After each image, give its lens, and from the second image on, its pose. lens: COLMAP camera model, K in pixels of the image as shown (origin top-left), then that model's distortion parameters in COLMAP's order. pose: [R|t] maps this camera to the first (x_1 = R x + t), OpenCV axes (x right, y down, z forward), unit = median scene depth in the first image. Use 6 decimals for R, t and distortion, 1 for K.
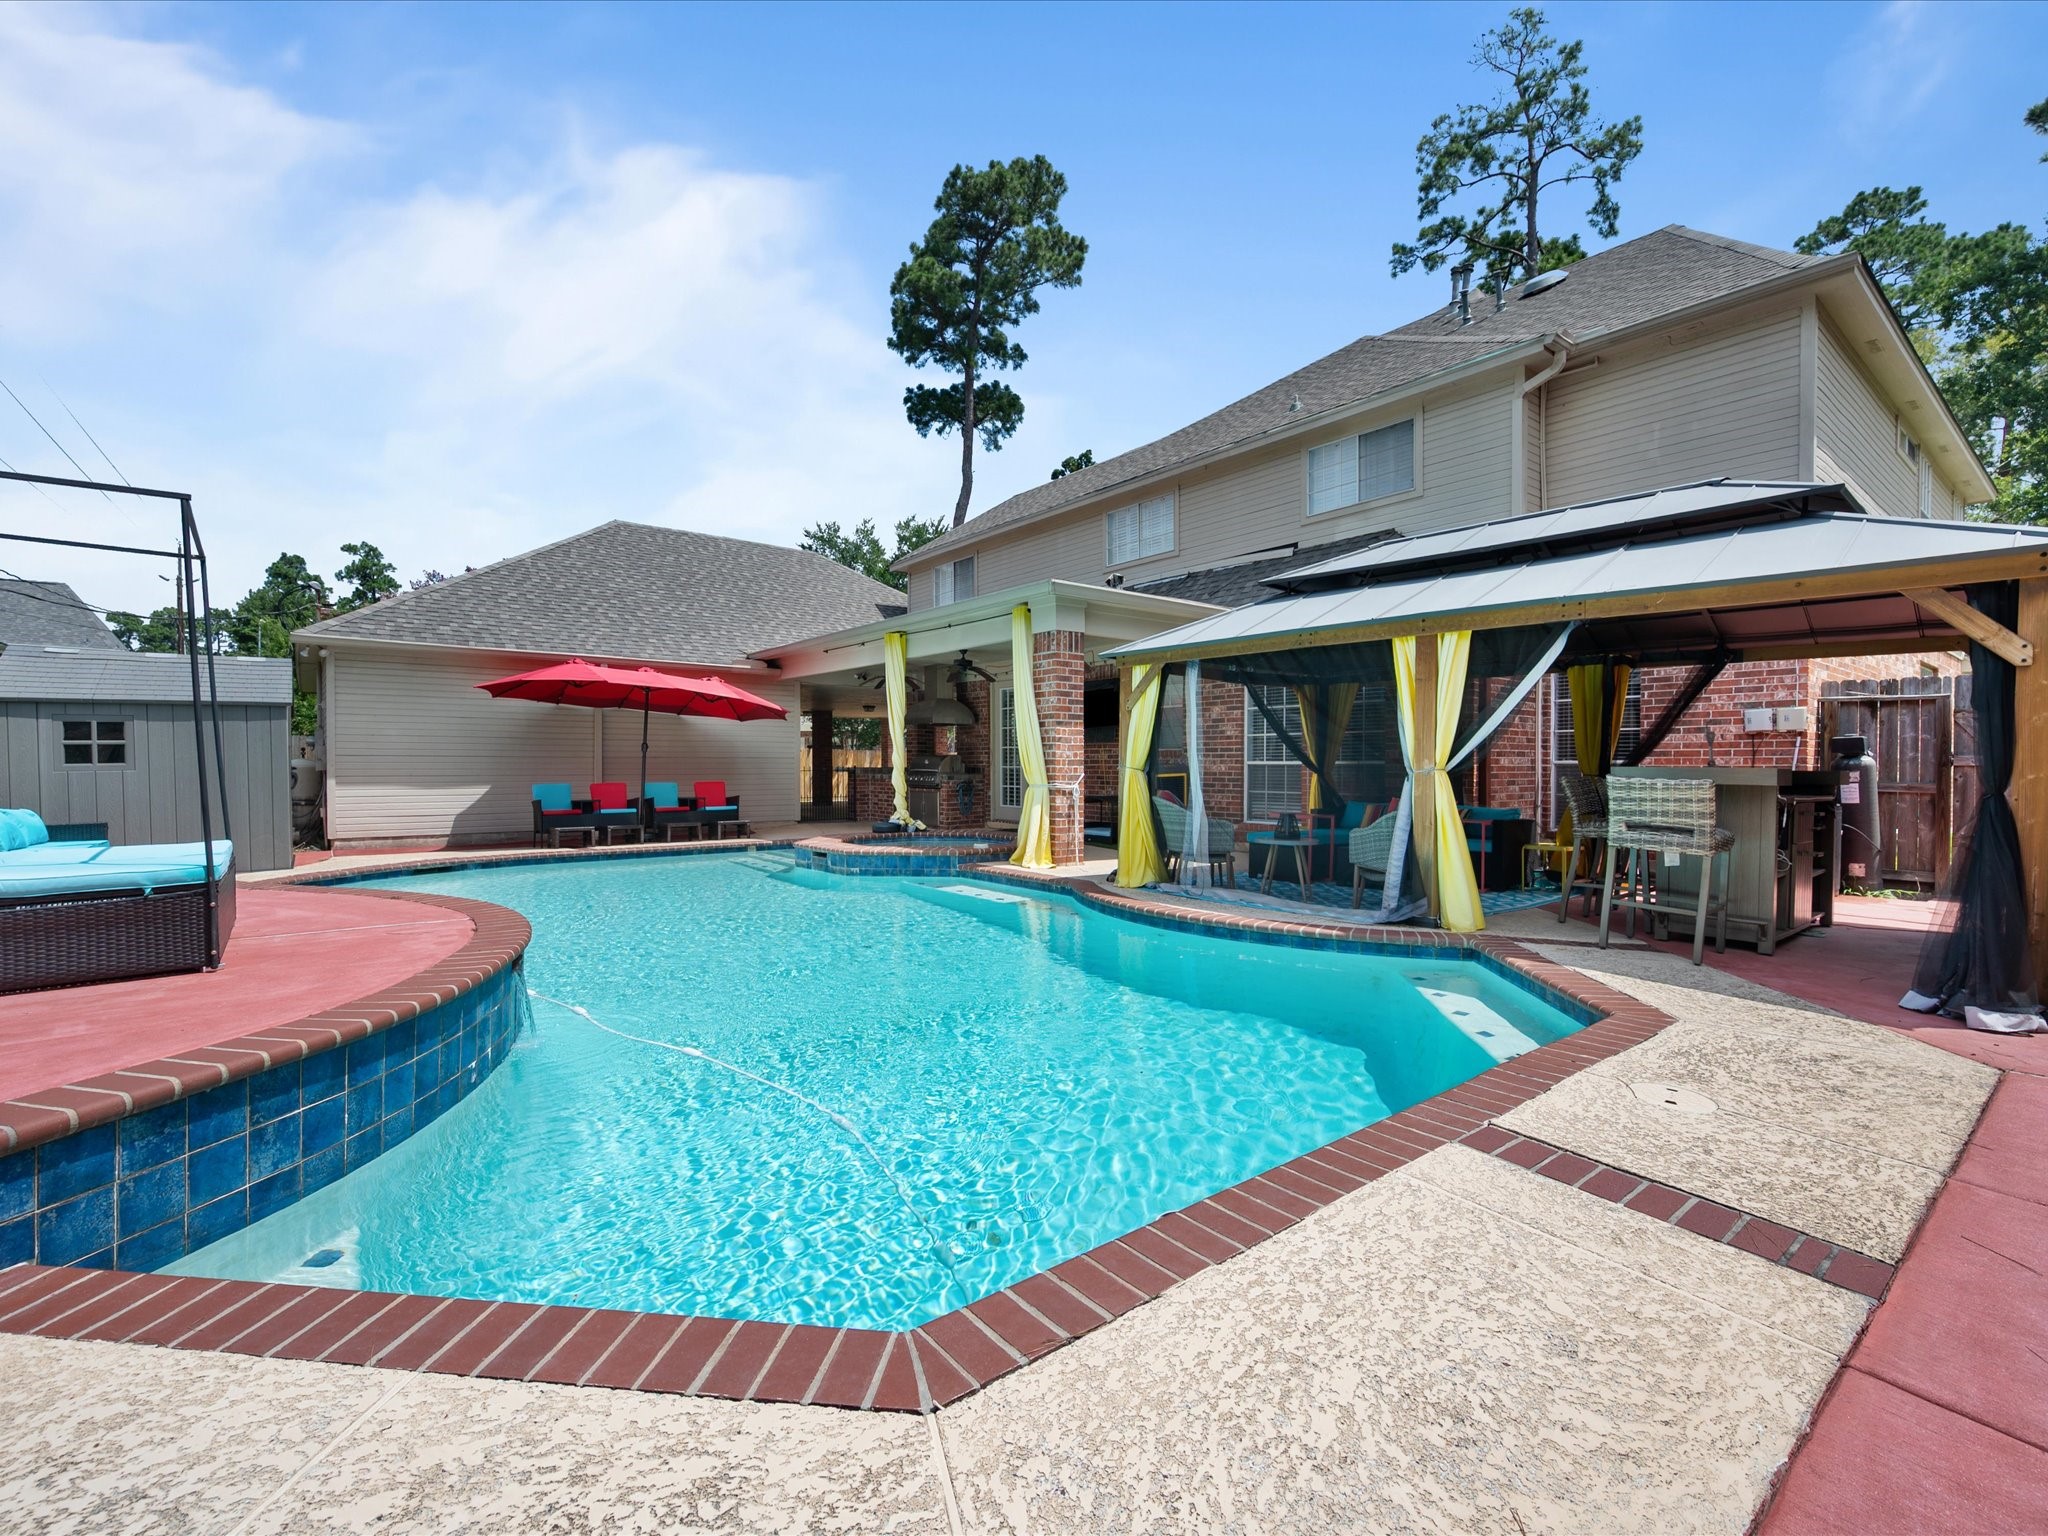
lens RADIAL K [[903.7, 0, 1028.0], [0, 903.7, 774.3], [0, 0, 1]] dist [-0.004891, 0.002489]
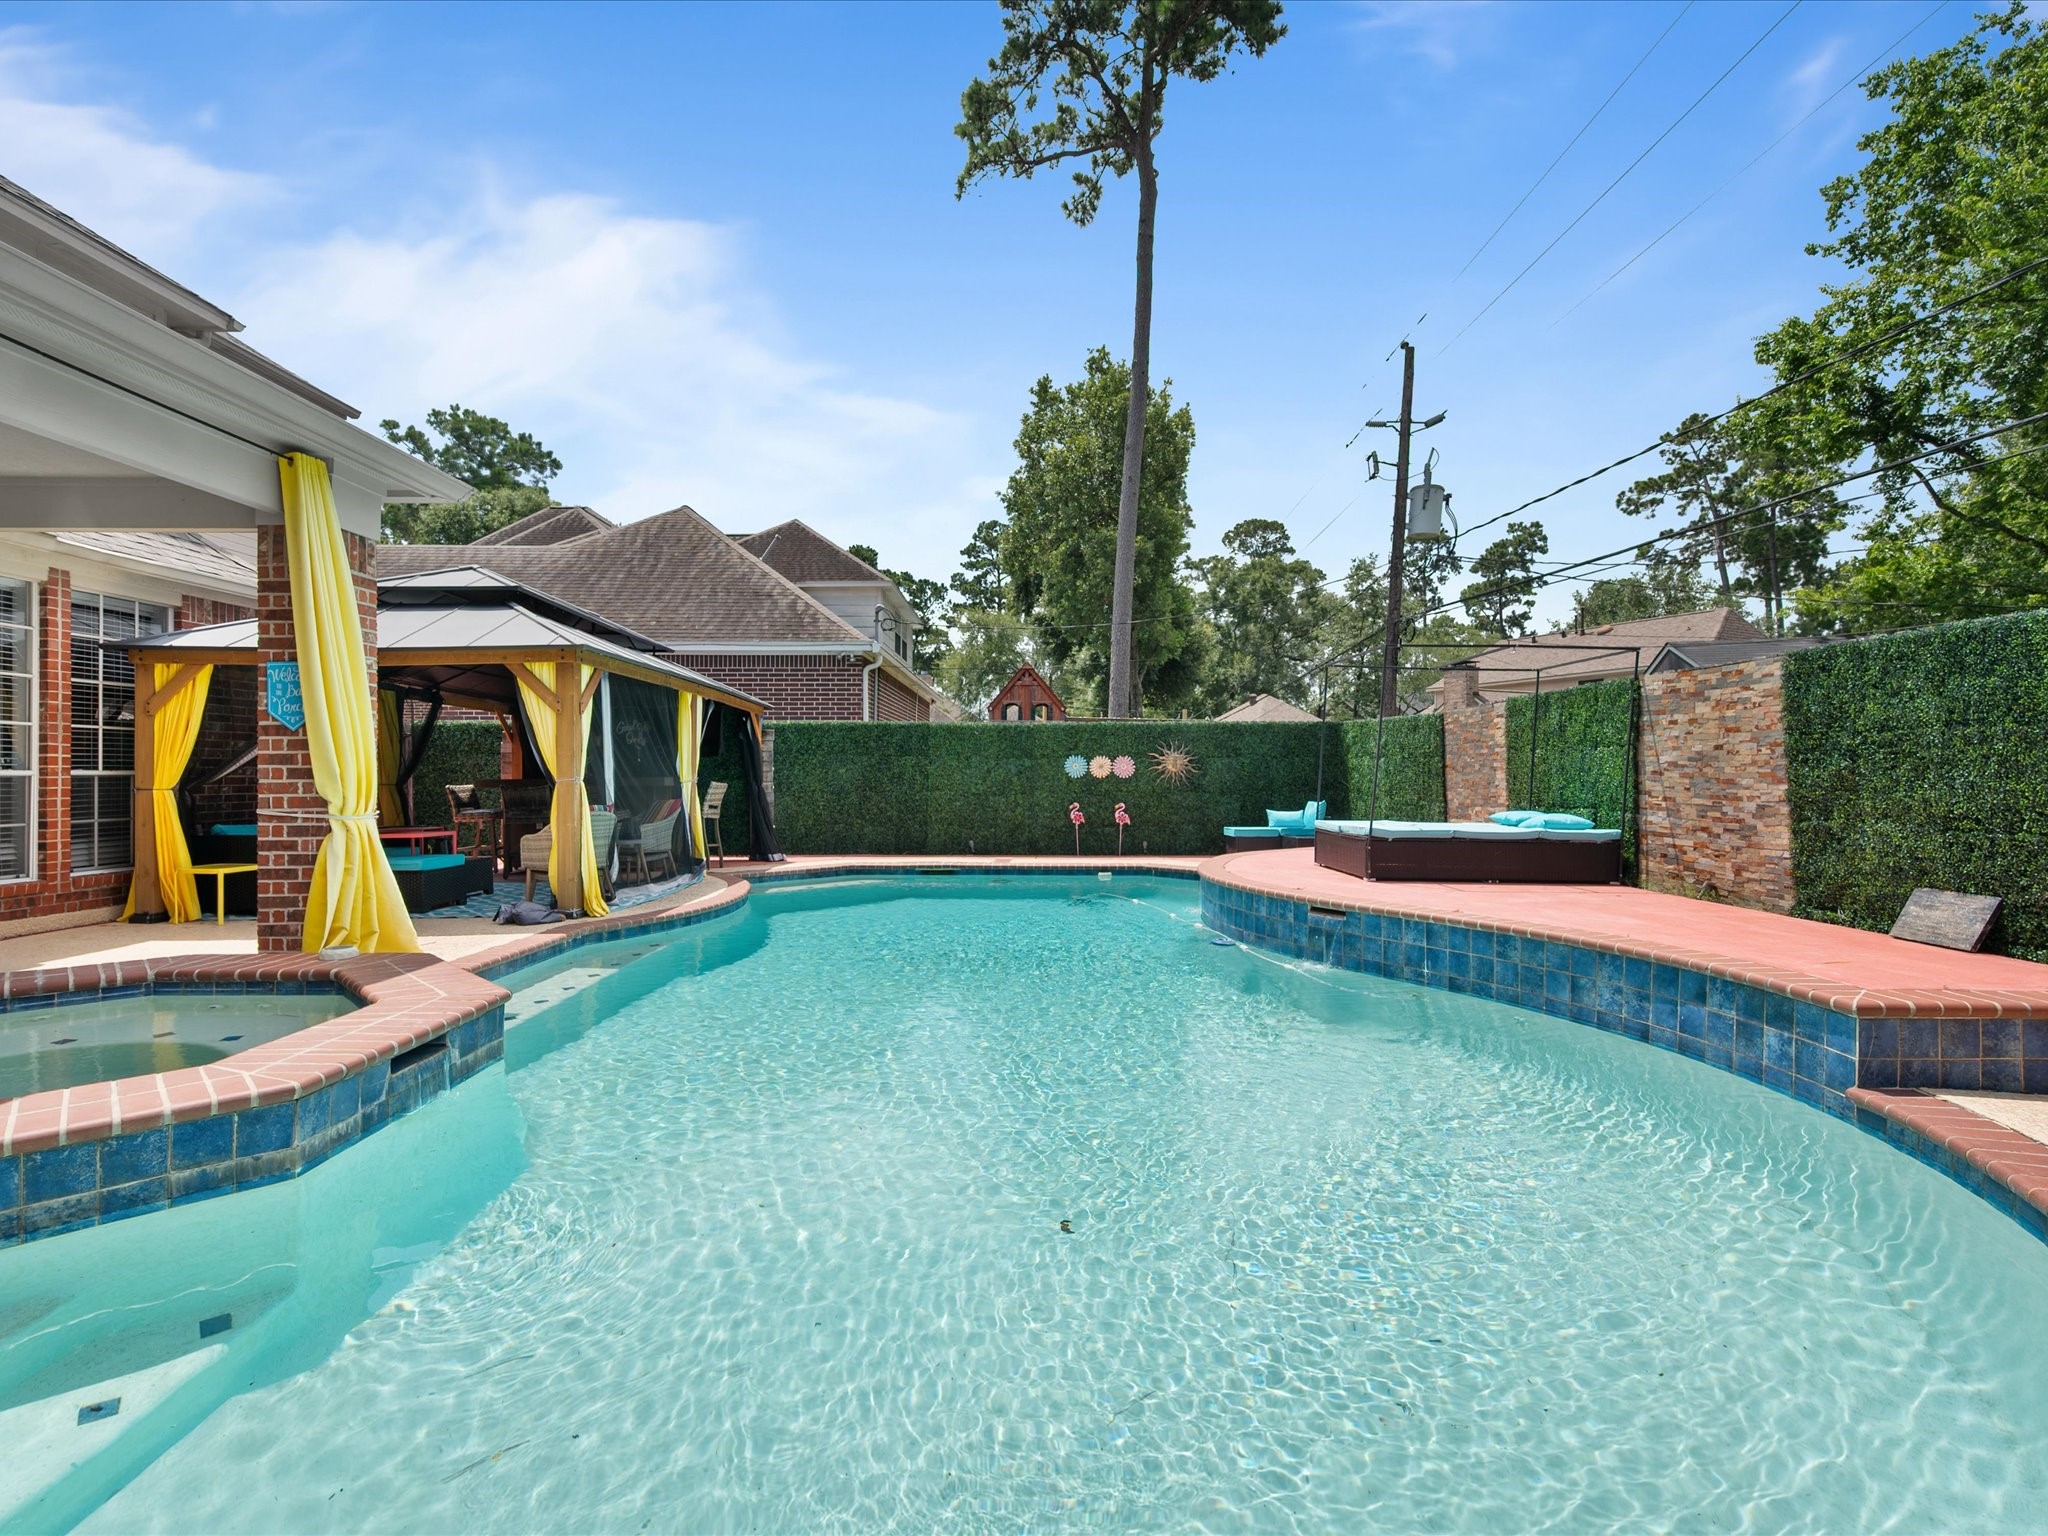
lens RADIAL K [[940.8, 0, 1015.7], [0, 940.8, 778.2], [0, 0, 1]] dist [-0.000225, -0.000278]
pose [[-0.772549, -0.004327, 0.634940, -0.646391], [0.004529, 0.999914, 0.012324, -0.015358], [-0.634939, 0.012396, -0.772463, 1.183907]]
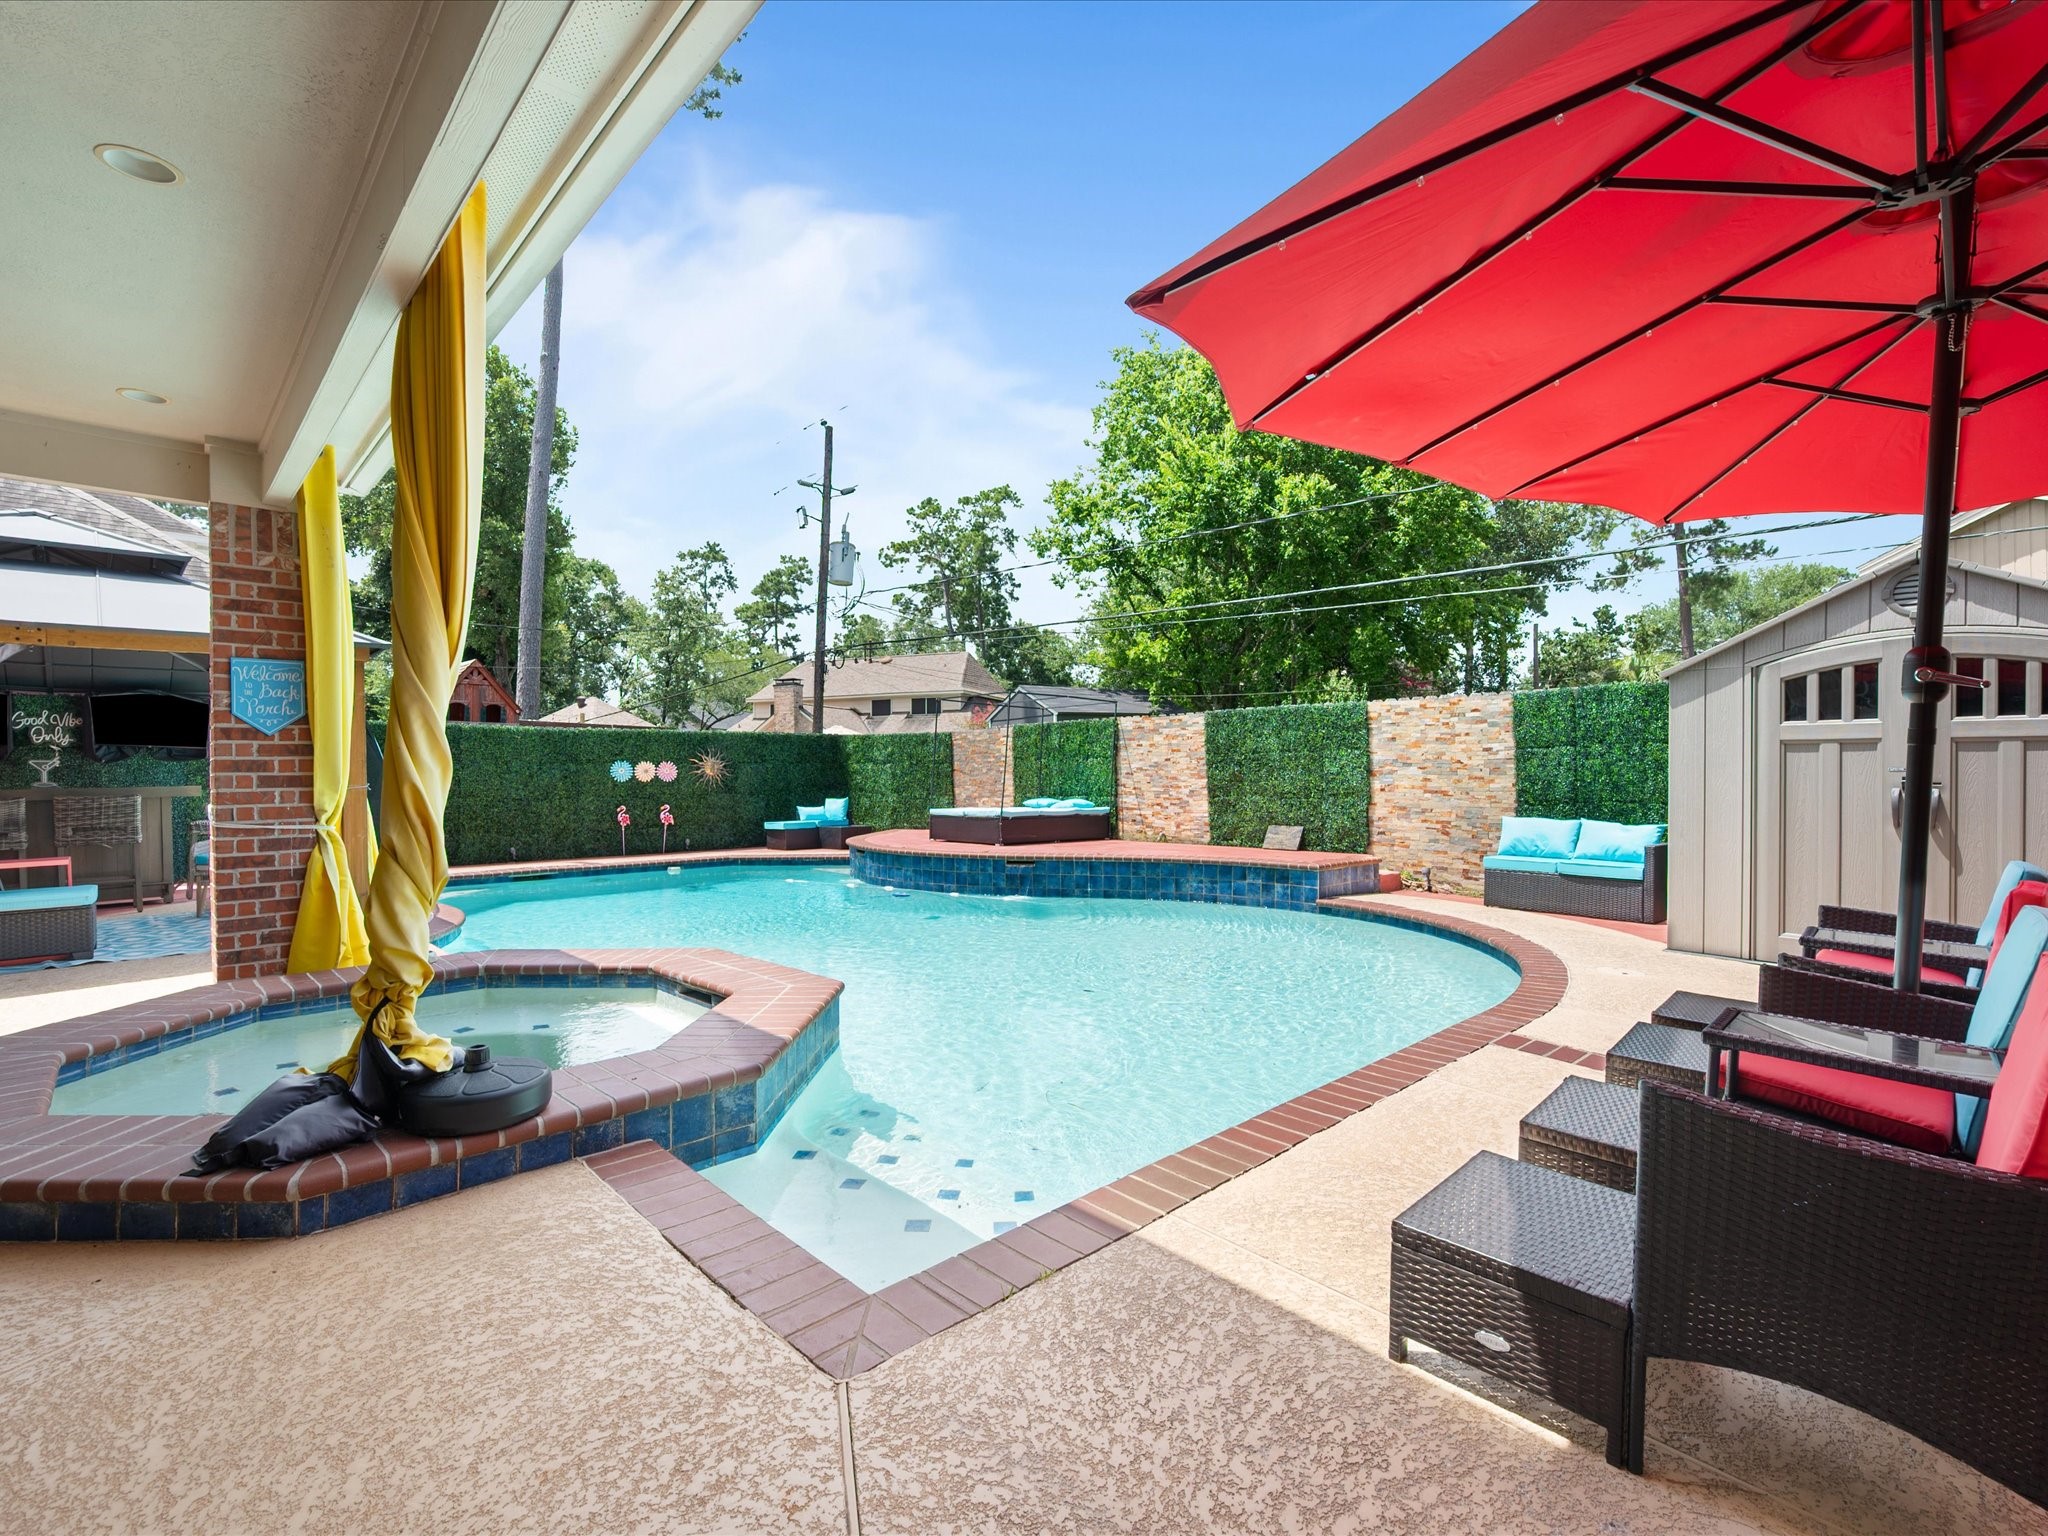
lens RADIAL K [[940.8, 0, 1011.6], [0, 940.8, 778.9], [0, 0, 1]] dist [-0.000225, -0.000278]
pose [[-0.997630, 0.006608, -0.068492, -0.335488], [0.005707, 0.999895, 0.013343, -0.019020], [0.068573, 0.012921, -0.997562, 1.551940]]
